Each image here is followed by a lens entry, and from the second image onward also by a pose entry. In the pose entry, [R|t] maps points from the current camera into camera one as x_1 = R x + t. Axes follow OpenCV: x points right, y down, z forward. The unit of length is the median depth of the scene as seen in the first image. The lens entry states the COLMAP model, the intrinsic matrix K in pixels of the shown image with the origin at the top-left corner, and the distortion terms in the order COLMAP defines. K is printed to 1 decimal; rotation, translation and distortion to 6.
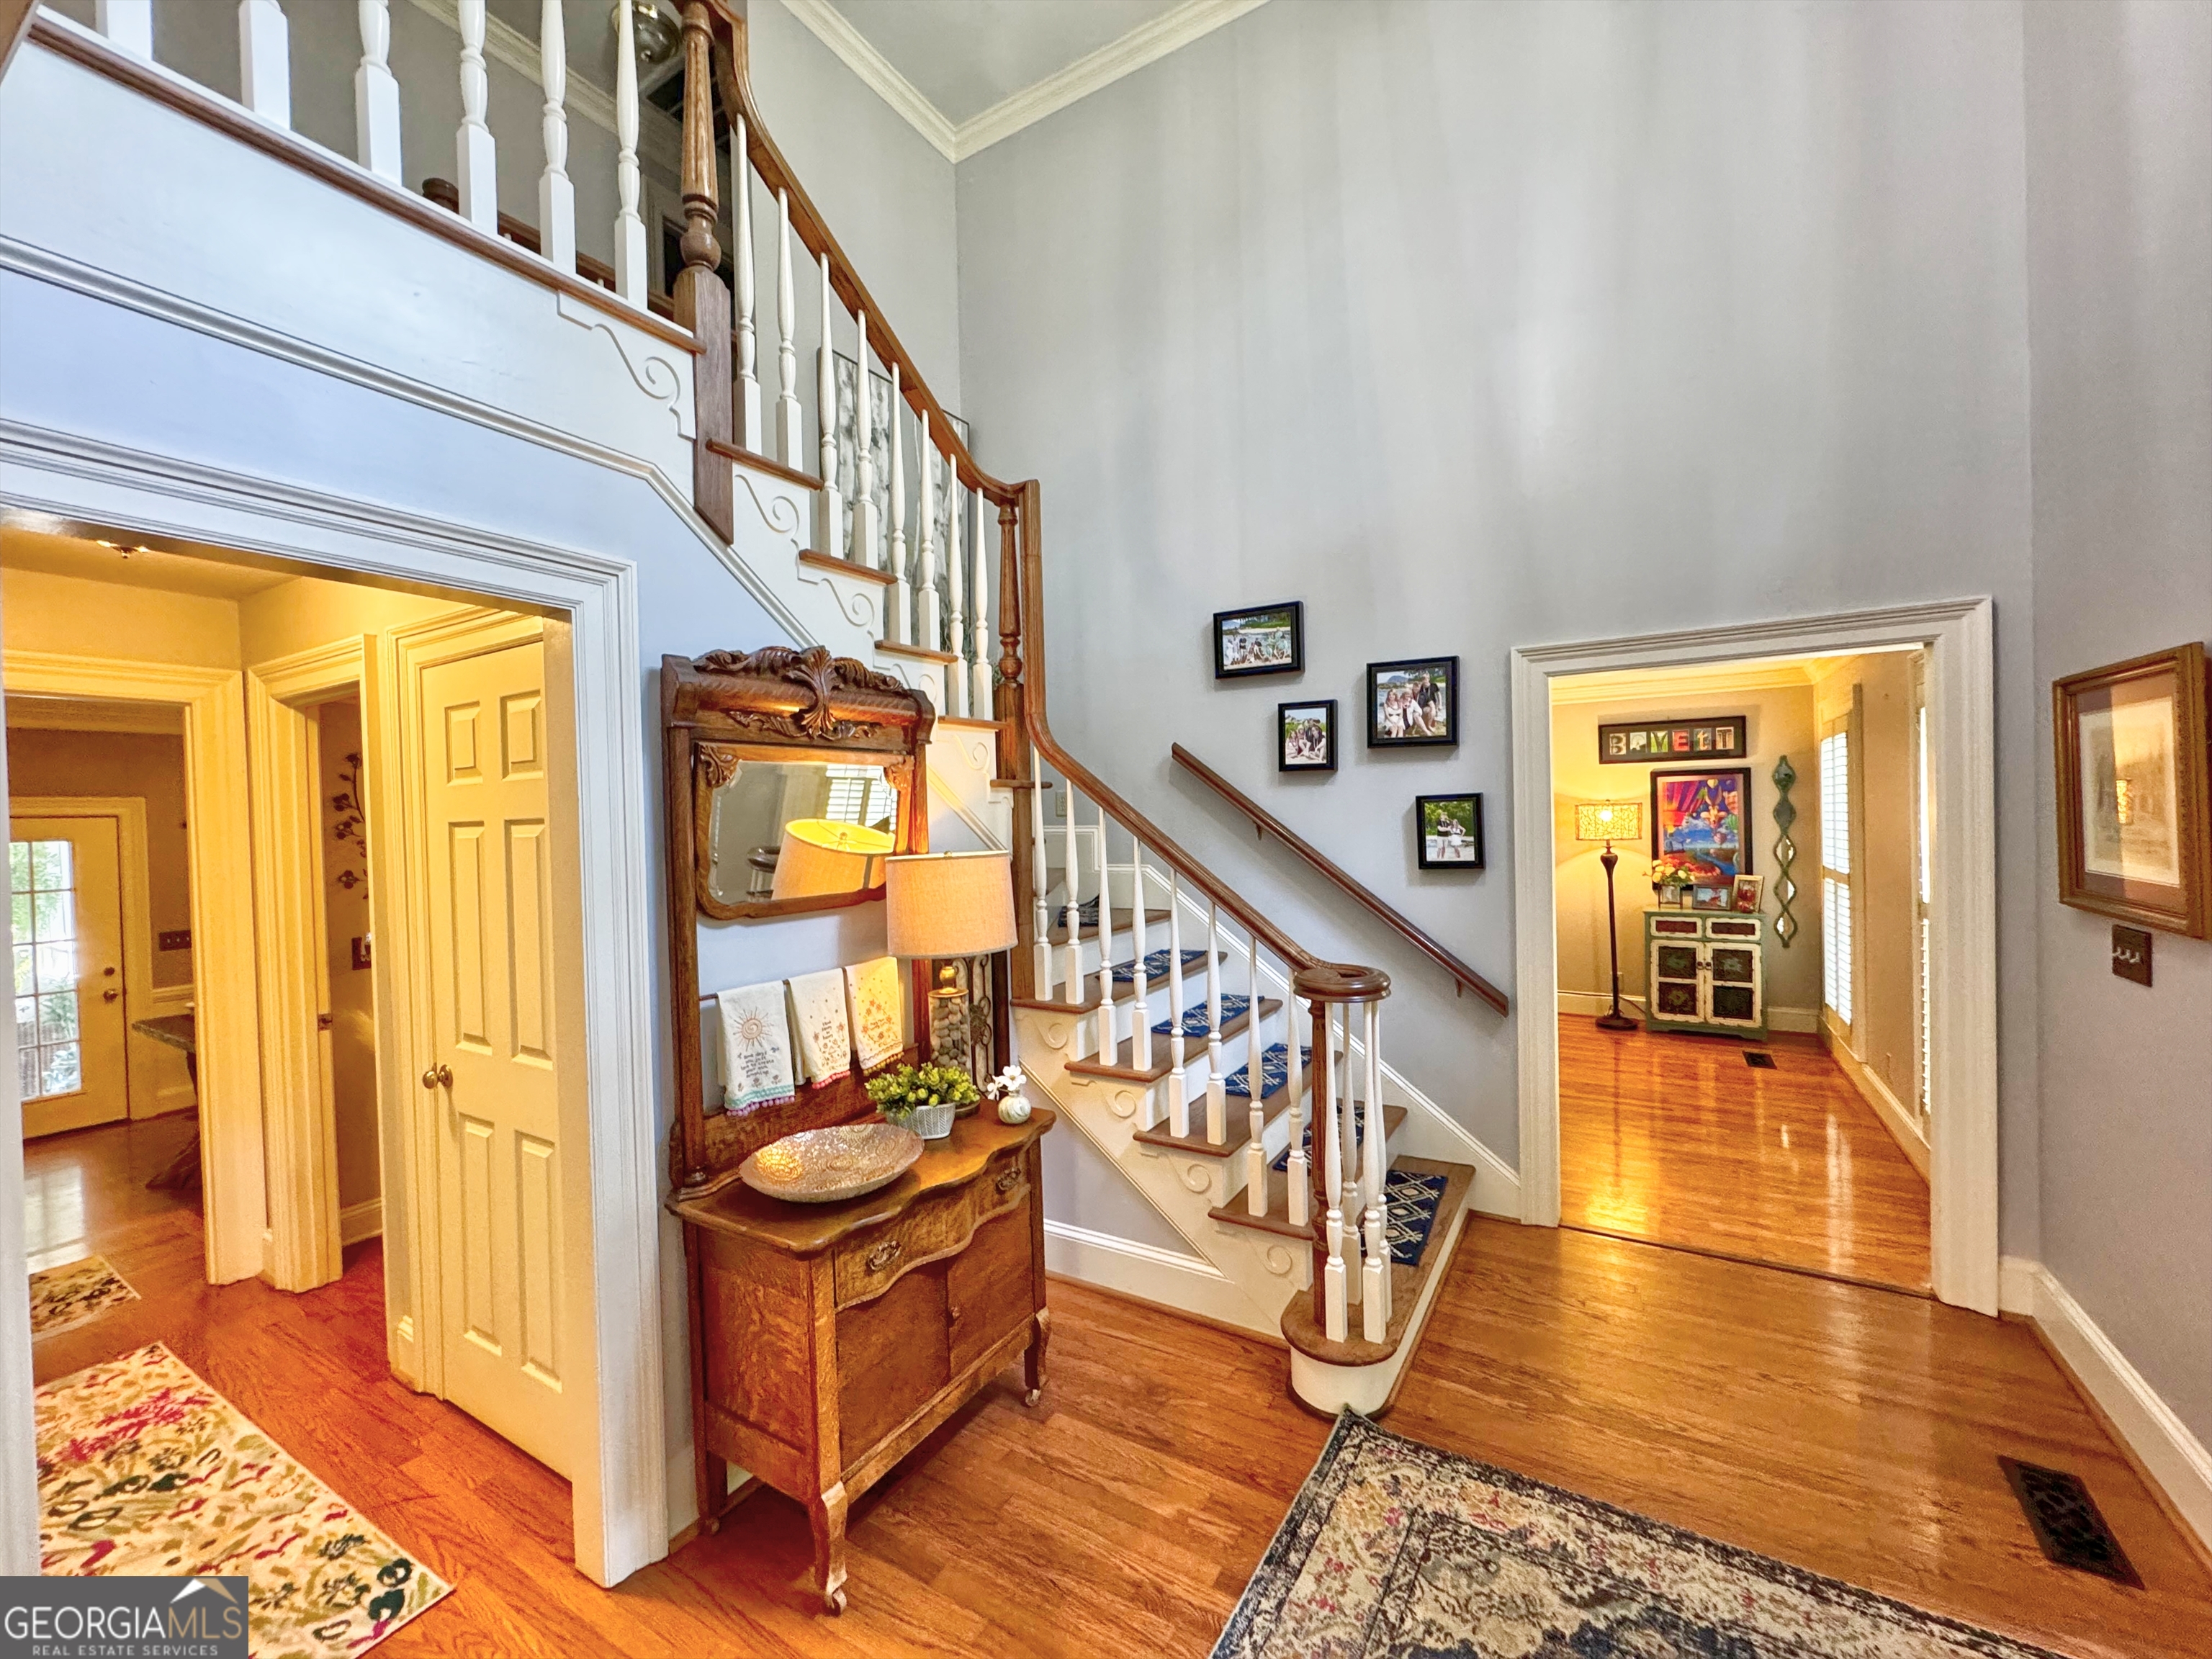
lens RADIAL K [[887.8, 0, 1102.3], [0, 887.8, 829.2], [0, 0, 1]] dist [-0.002684, 0.000102]
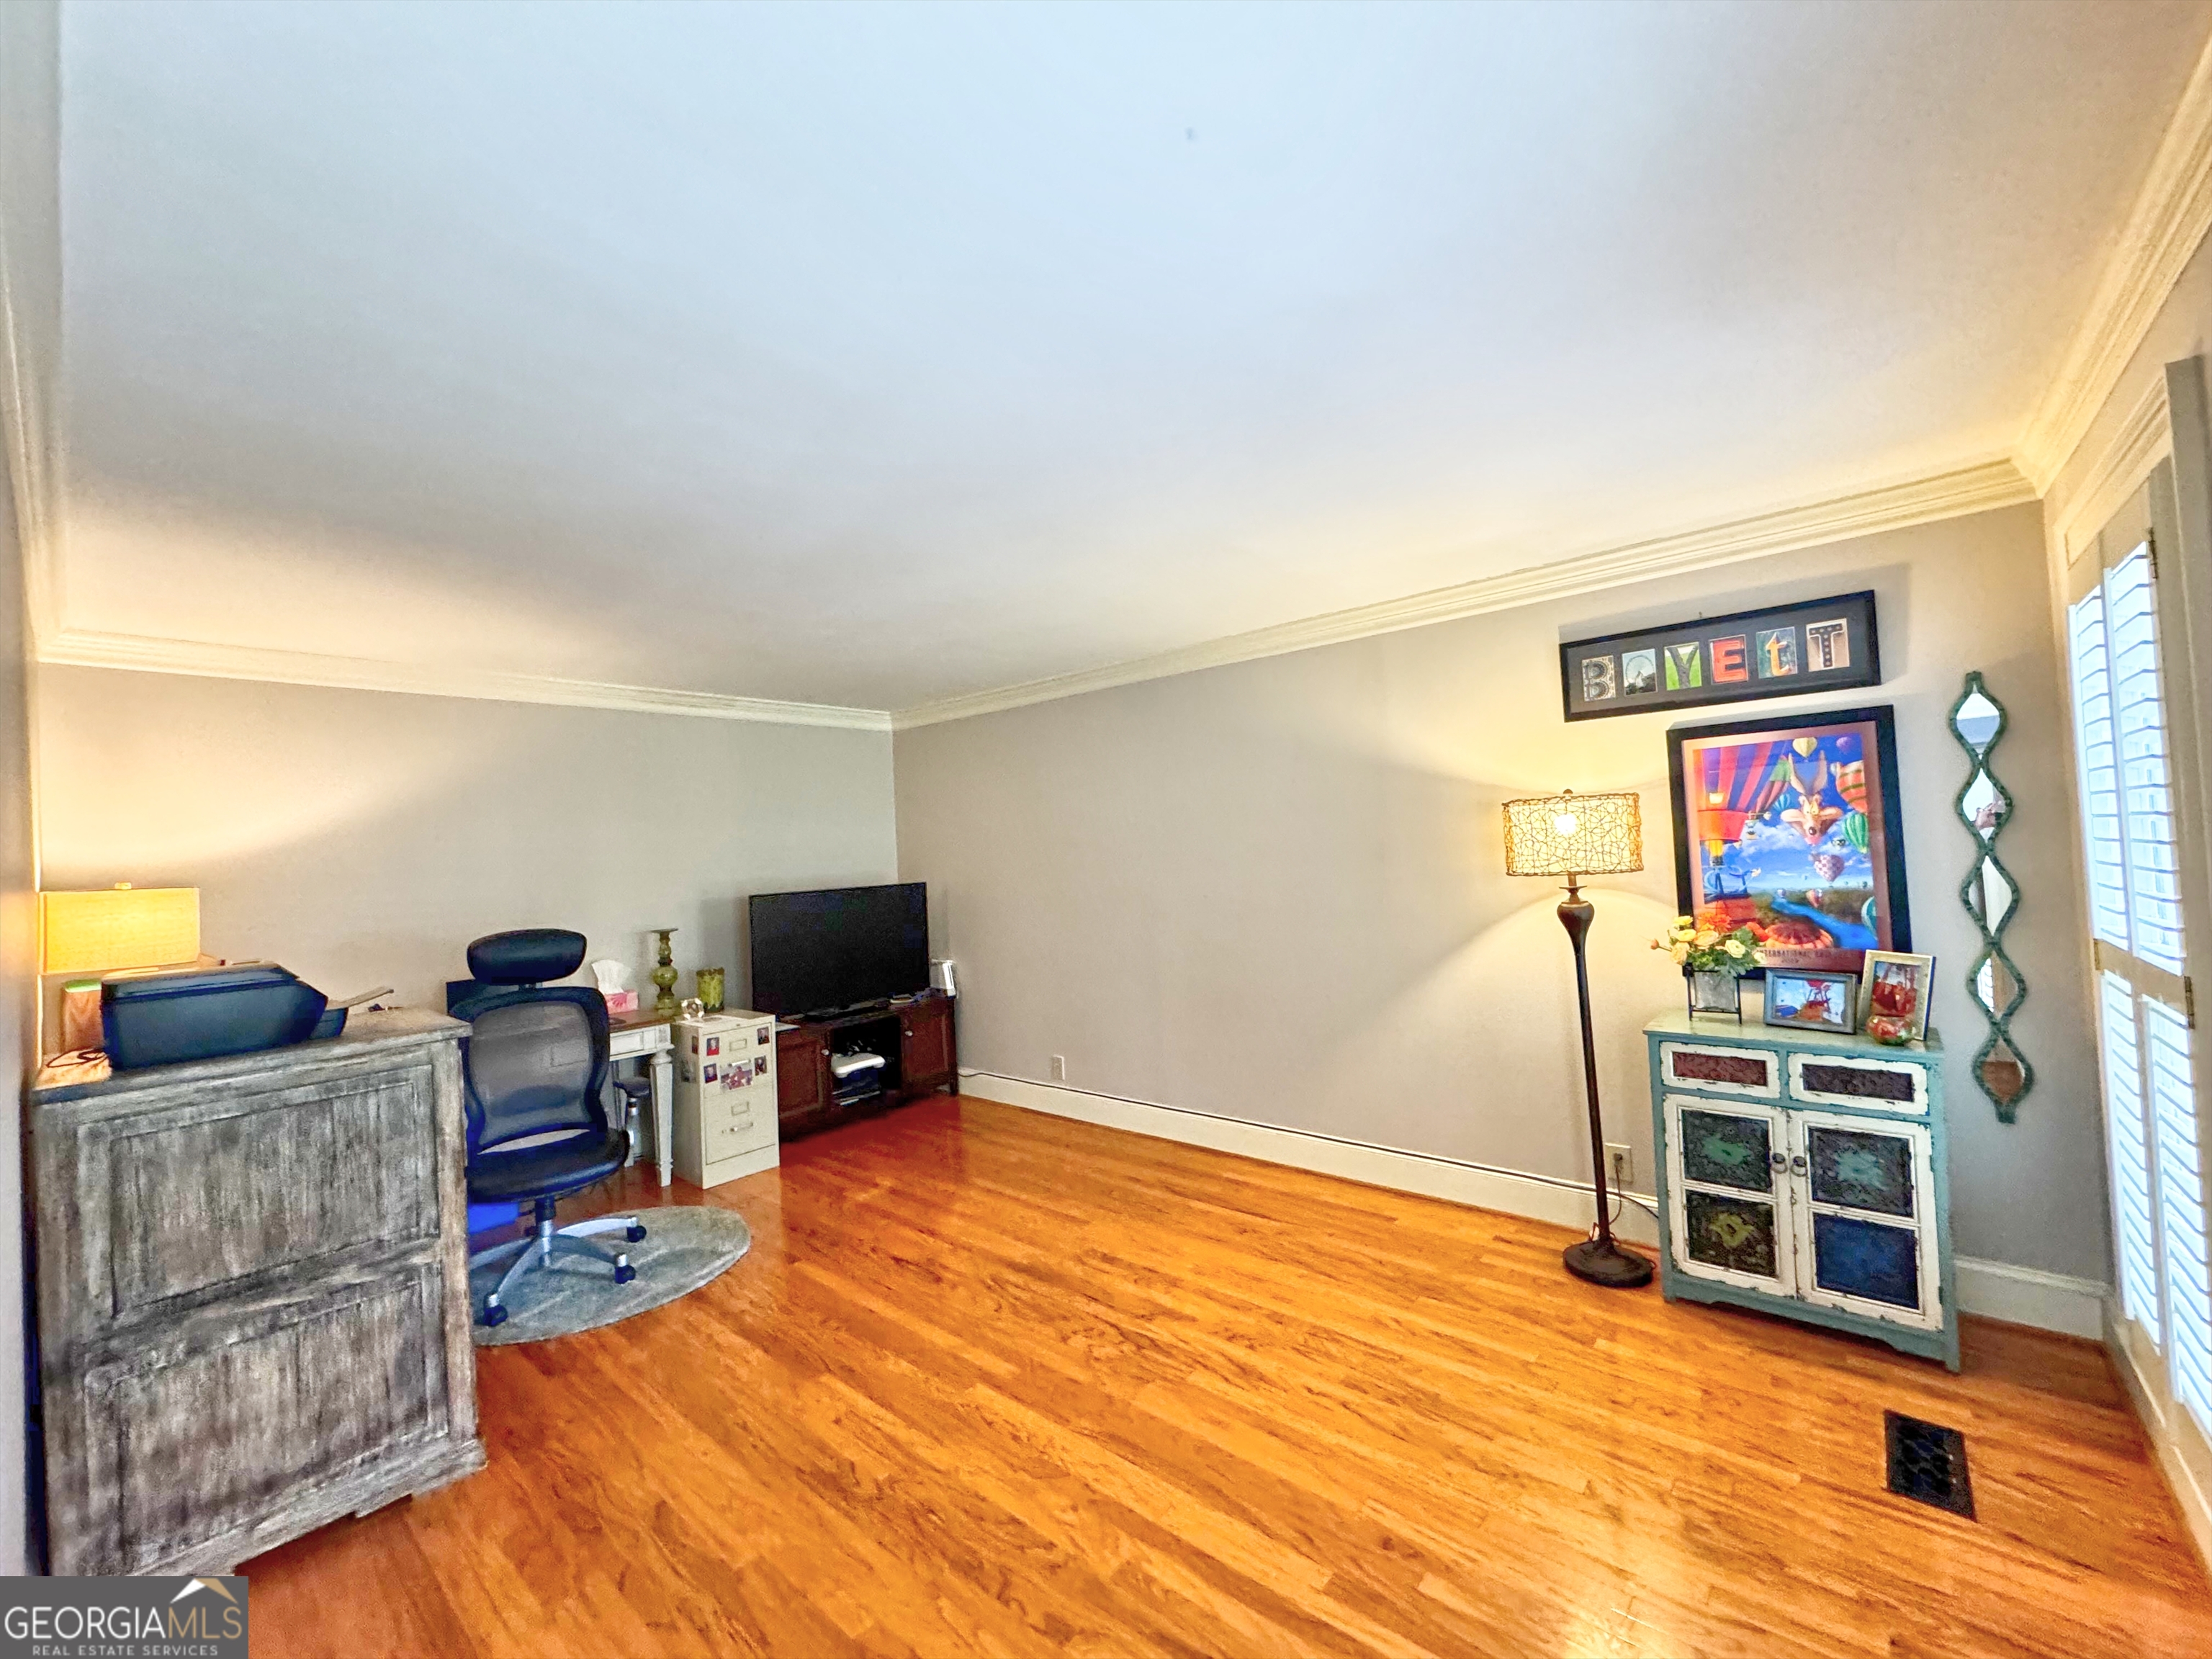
lens RADIAL K [[887.8, 0, 1102.3], [0, 887.8, 829.2], [0, 0, 1]] dist [-0.002684, 0.000102]
pose [[0.985939, -0.026844, -0.164936, 0.412788], [0.021163, 0.999124, -0.036106, -0.000206], [0.165761, 0.032108, 0.985643, 0.500312]]
